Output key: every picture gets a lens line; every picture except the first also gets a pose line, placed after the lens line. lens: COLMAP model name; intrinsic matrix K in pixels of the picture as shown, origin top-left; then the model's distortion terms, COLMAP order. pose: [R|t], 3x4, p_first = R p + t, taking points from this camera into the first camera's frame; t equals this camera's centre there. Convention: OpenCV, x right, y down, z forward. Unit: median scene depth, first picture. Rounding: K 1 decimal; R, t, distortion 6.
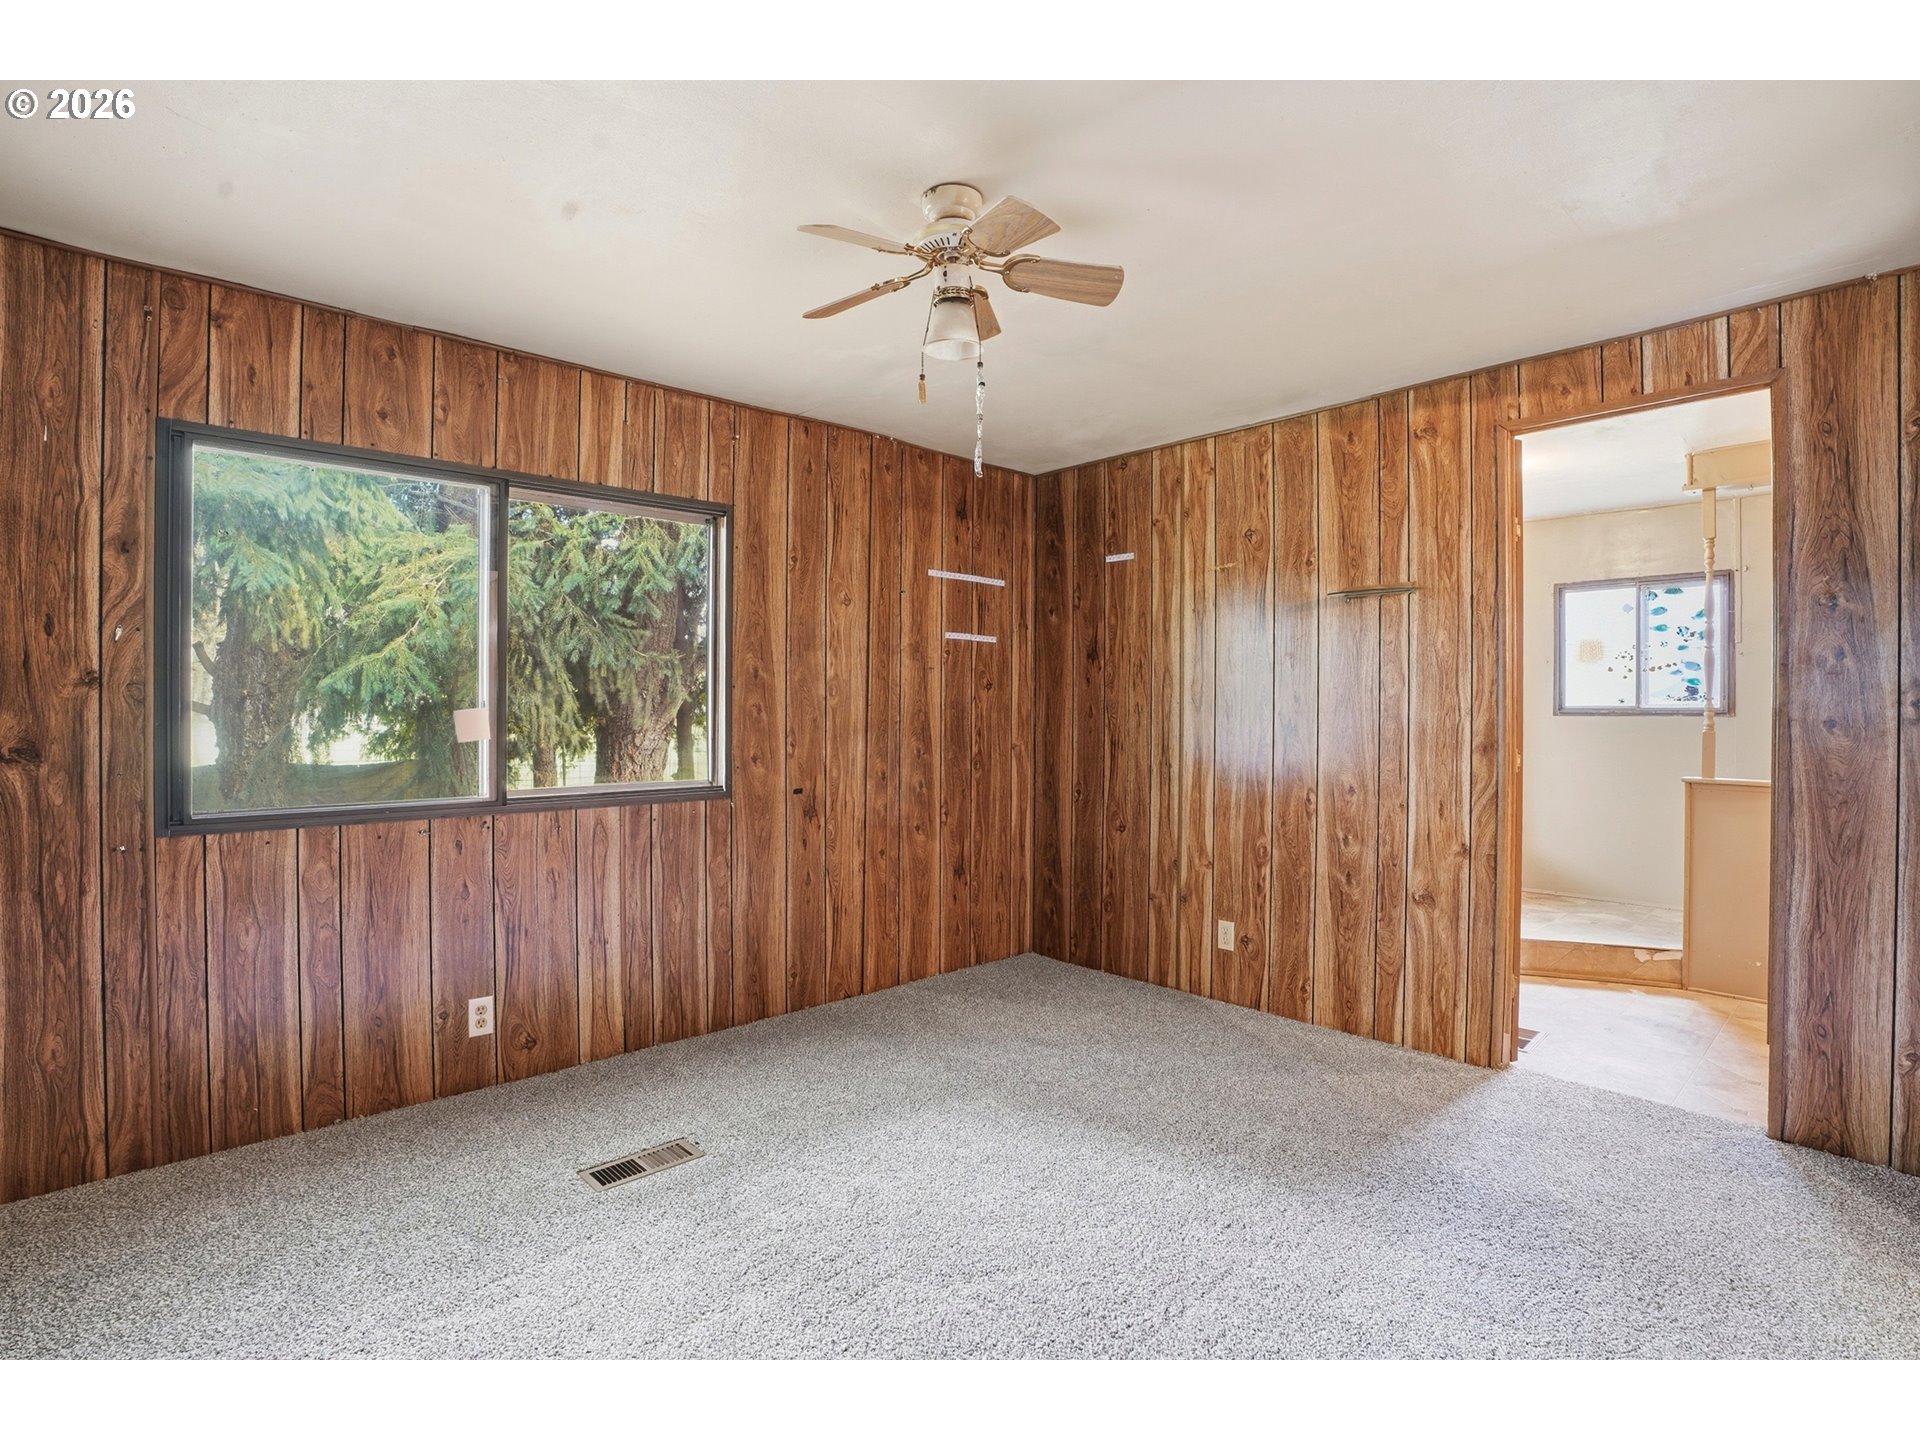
lens RADIAL K [[902.7, 0, 968.8], [0, 902.7, 723.6], [0, 0, 1]] dist [-0.069625, 0.015849]
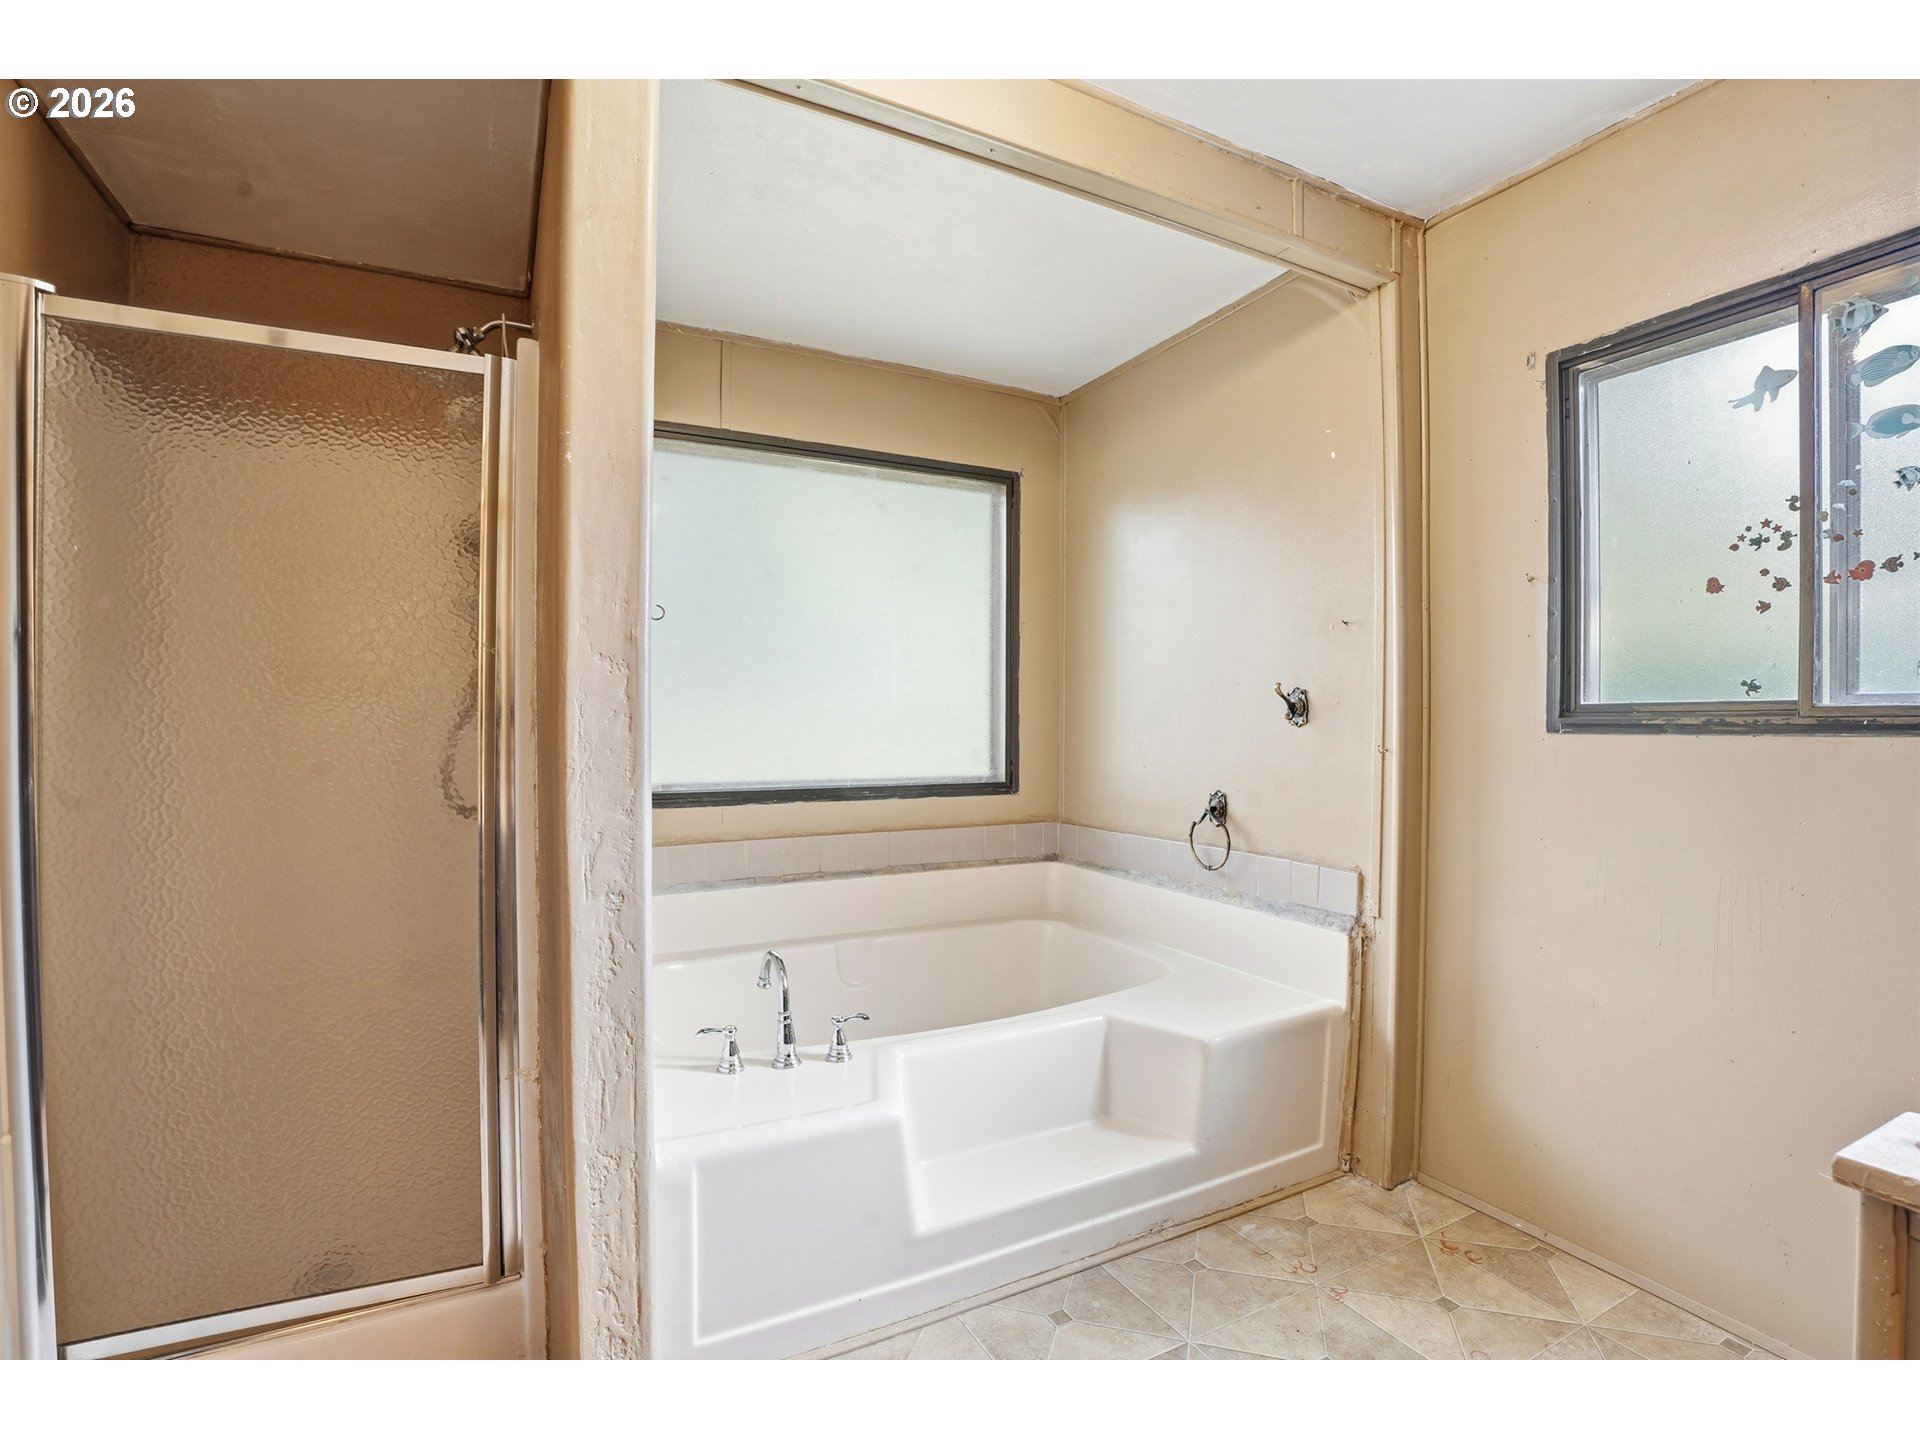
lens RADIAL K [[902.7, 0, 886.5], [0, 902.7, 735.1], [0, 0, 1]] dist [-0.069625, 0.015849]
pose [[0.961171, -0.001428, -0.275949, 0.779356], [0.003193, 0.999977, 0.005946, -0.015259], [0.275934, -0.006596, 0.961154, 0.906133]]
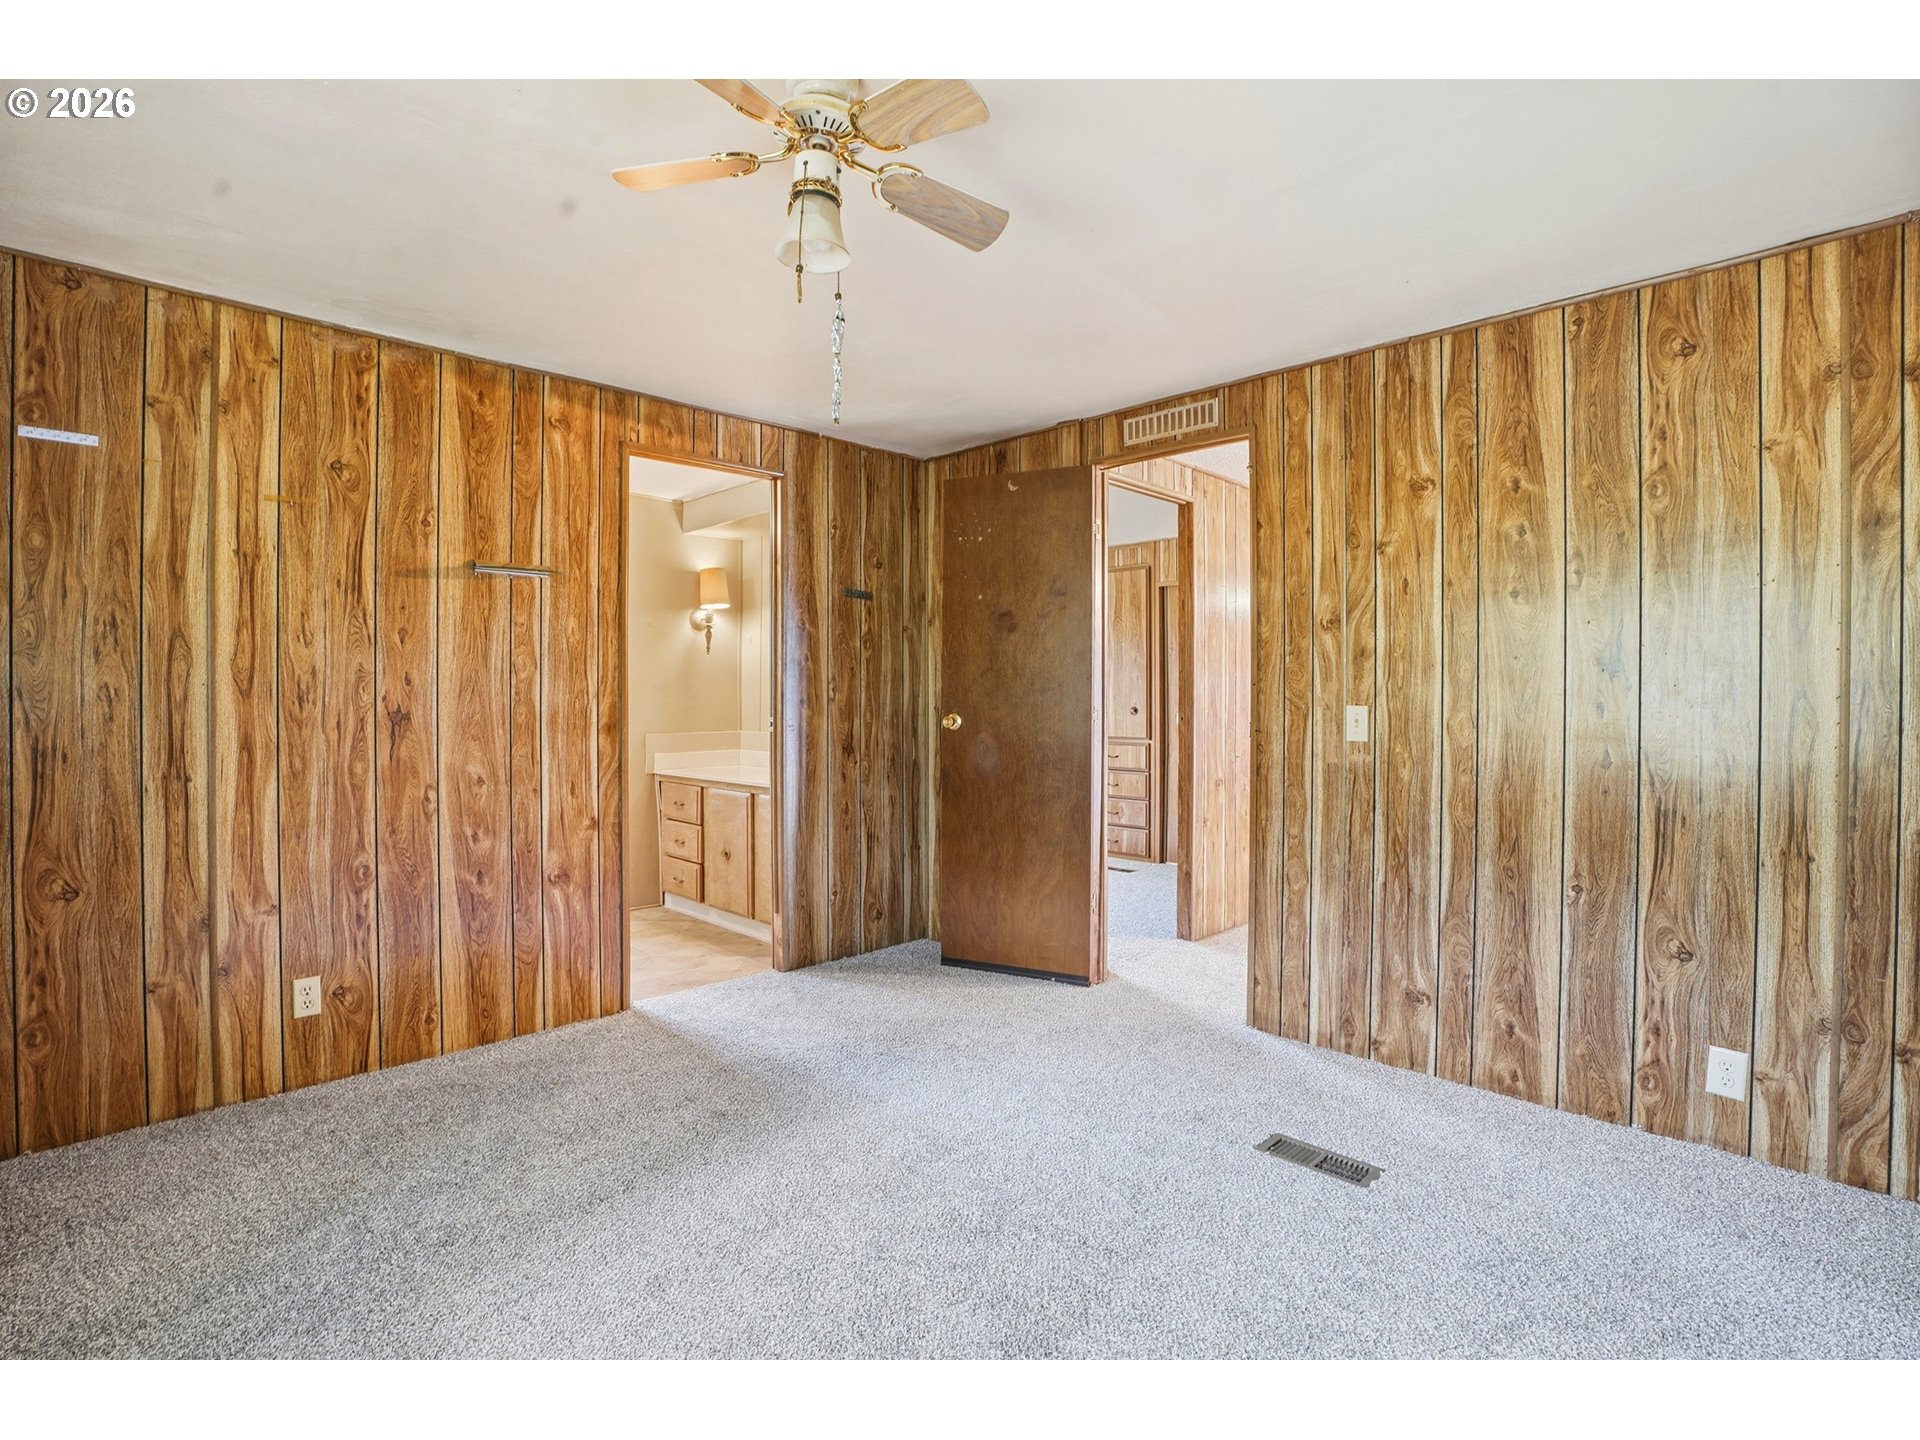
lens RADIAL K [[902.7, 0, 952.5], [0, 902.7, 712.1], [0, 0, 1]] dist [-0.069625, 0.015849]
pose [[-0.016894, -0.021562, 0.999625, -0.464427], [0.015270, 0.999645, 0.021821, -0.008571], [-0.999741, 0.015632, -0.016559, 0.497156]]
